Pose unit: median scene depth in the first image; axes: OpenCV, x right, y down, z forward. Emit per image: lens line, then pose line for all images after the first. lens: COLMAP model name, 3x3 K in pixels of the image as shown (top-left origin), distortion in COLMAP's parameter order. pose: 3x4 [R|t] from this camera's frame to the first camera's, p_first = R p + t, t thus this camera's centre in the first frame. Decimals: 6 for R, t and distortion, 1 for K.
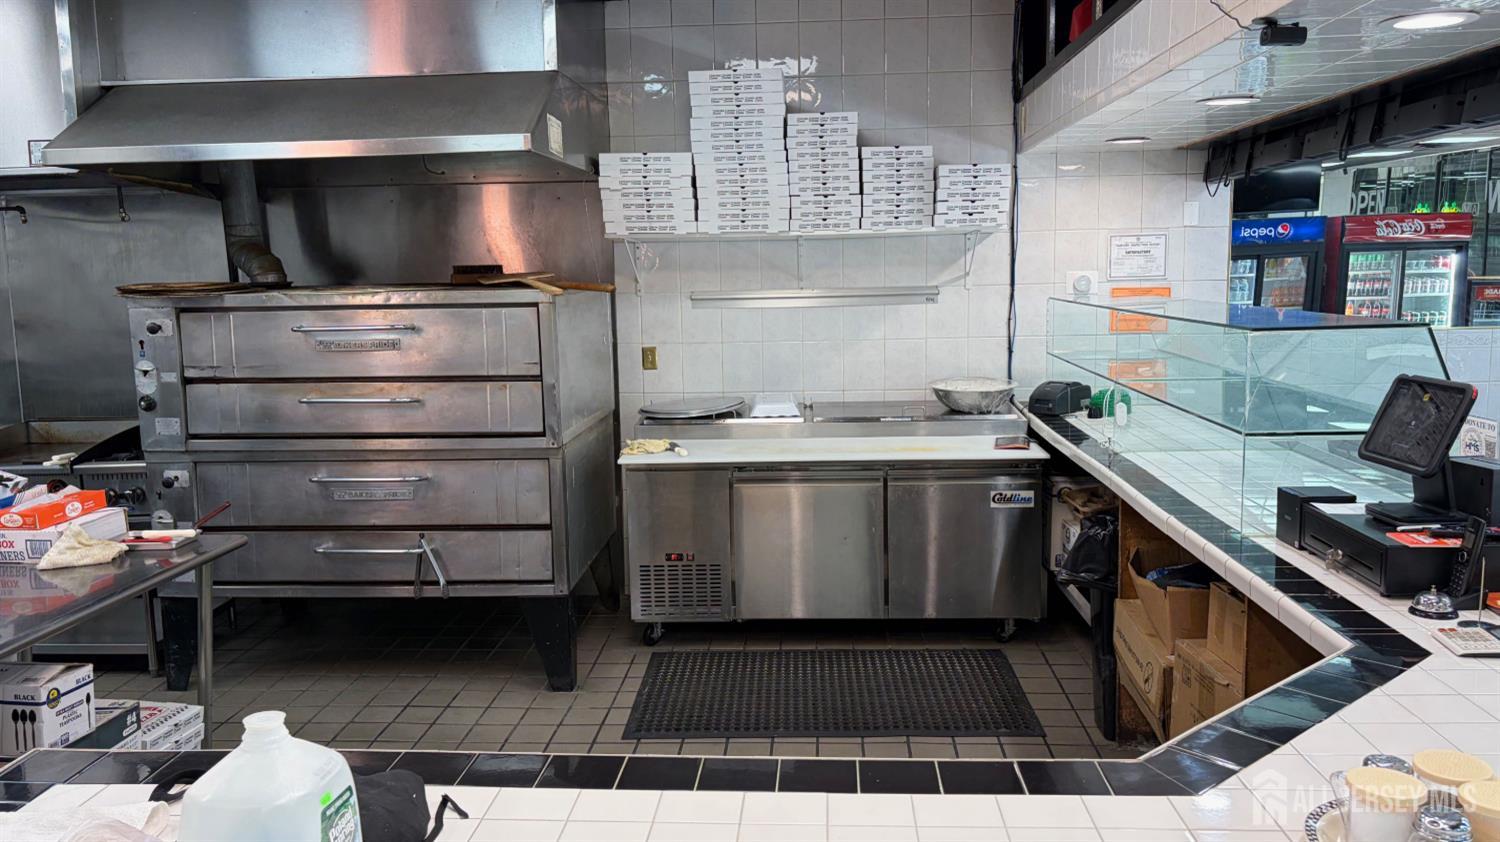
lens RADIAL K [[1150.8, 0, 736.6], [0, 1150.8, 431.7], [0, 0, 1]] dist [0.123790, -0.192184]
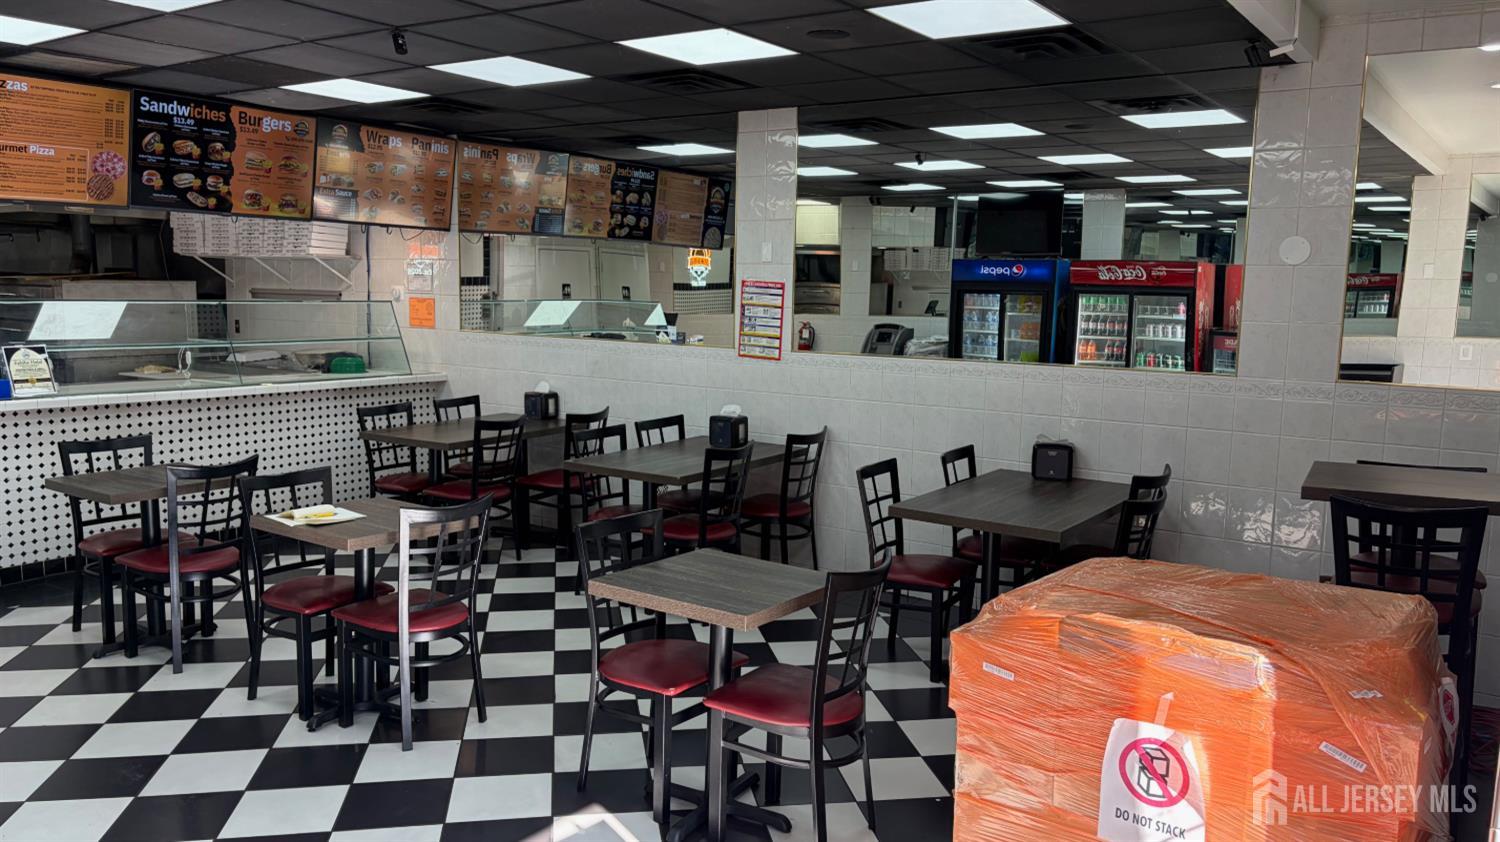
lens RADIAL K [[1136.3, 0, 743.1], [0, 1136.3, 417.7], [0, 0, 1]] dist [0.037776, -0.001044]
pose [[0.855903, 0.101017, -0.507174, 1.609356], [-0.114357, 0.993428, 0.004879, -0.022985], [0.504333, 0.053823, 0.861830, -0.093187]]
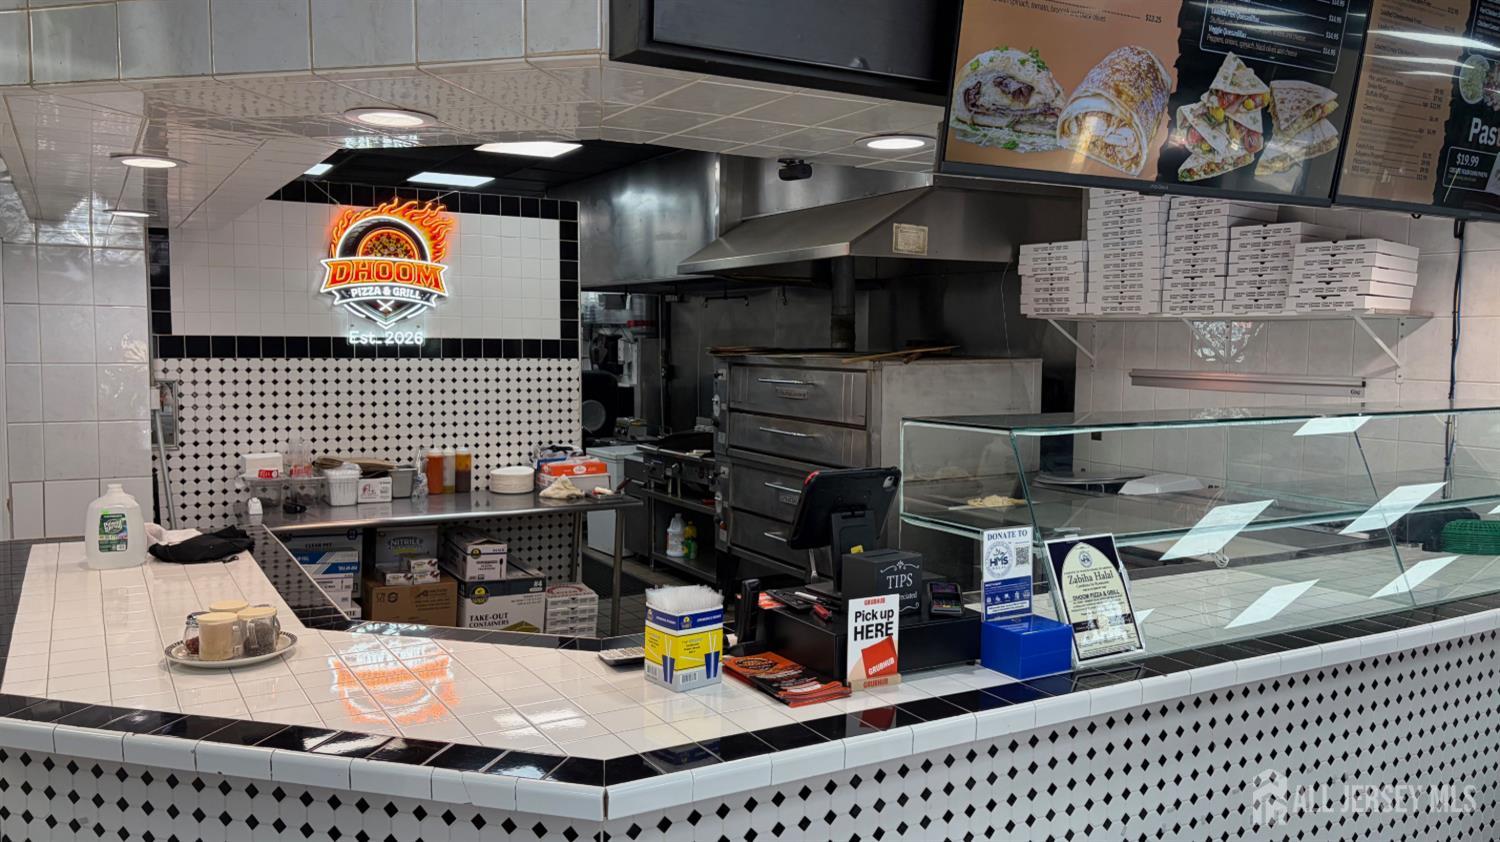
lens RADIAL K [[1150.8, 0, 736.6], [0, 1150.8, 431.7], [0, 0, 1]] dist [0.123790, -0.192184]
pose [[0.558238, 0.096247, -0.824079, 0.688296], [-0.140792, 0.989832, 0.020233, -0.040834], [0.817648, 0.104729, 0.566113, 0.138903]]
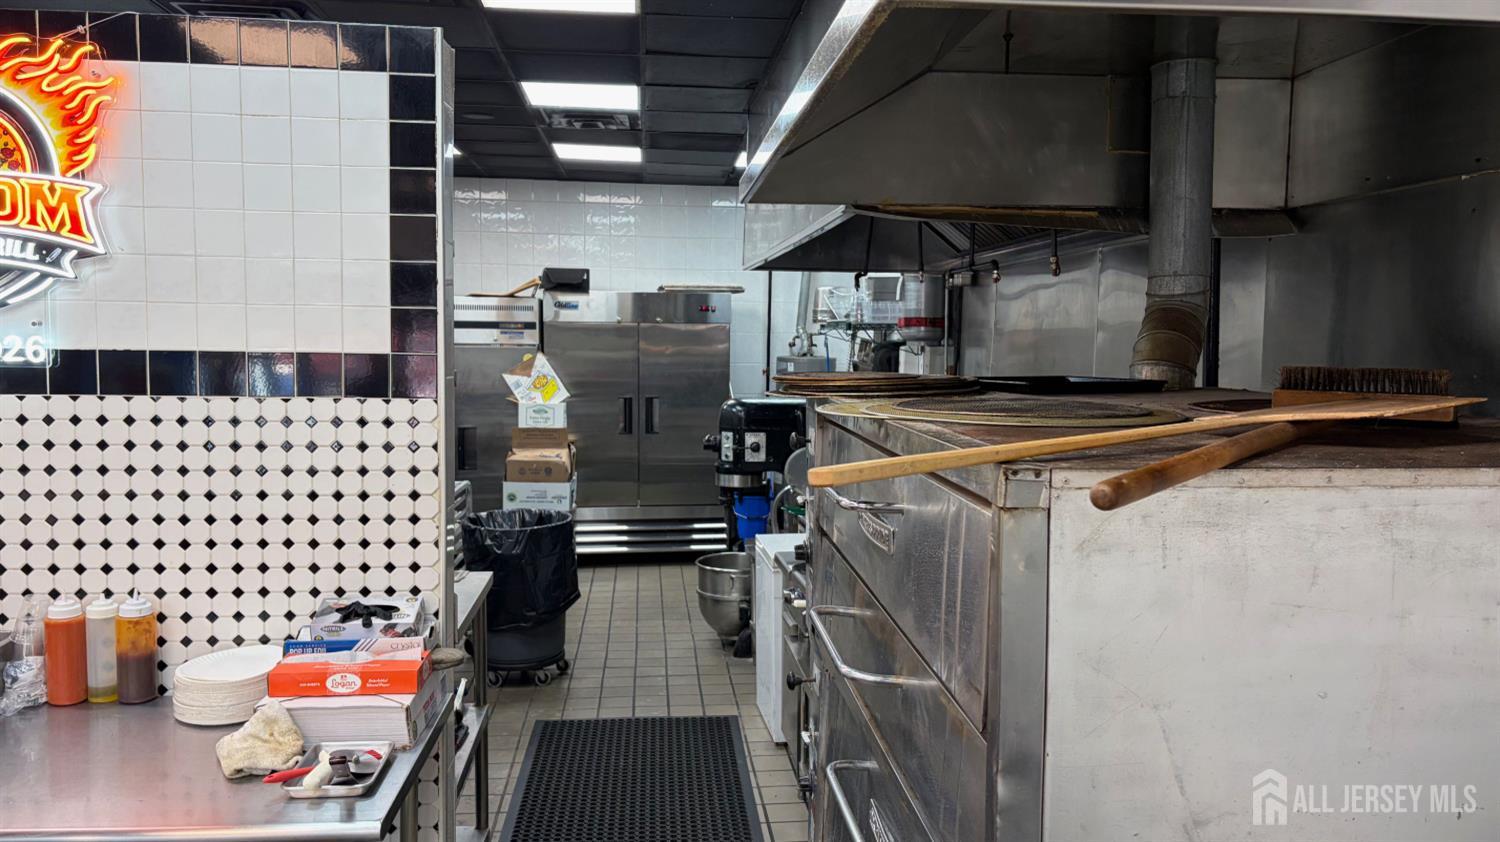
lens RADIAL K [[1136.3, 0, 743.1], [0, 1136.3, 417.7], [0, 0, 1]] dist [0.037776, -0.001044]
pose [[0.161268, 0.097099, -0.982122, 0.100372], [-0.157795, 0.984883, 0.071461, -0.120484], [0.974214, 0.143450, 0.174152, 0.740870]]
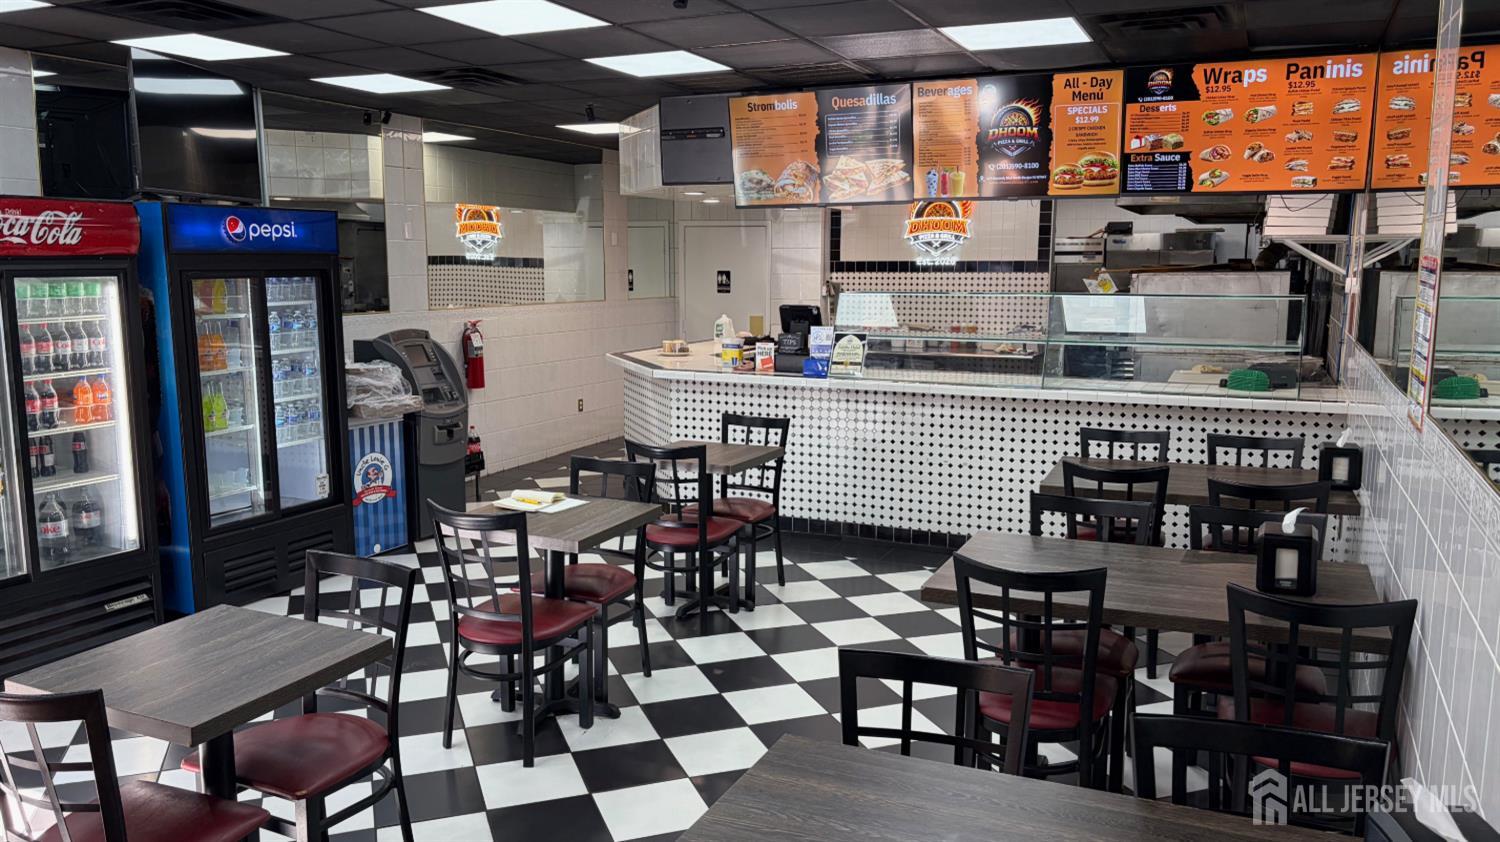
lens RADIAL K [[1150.8, 0, 736.6], [0, 1150.8, 431.7], [0, 0, 1]] dist [0.123790, -0.192184]
pose [[-0.351701, 0.159083, -0.922496, 1.677251], [-0.130178, 0.967568, 0.216486, -0.169502], [0.927017, 0.196227, -0.319586, 0.892012]]
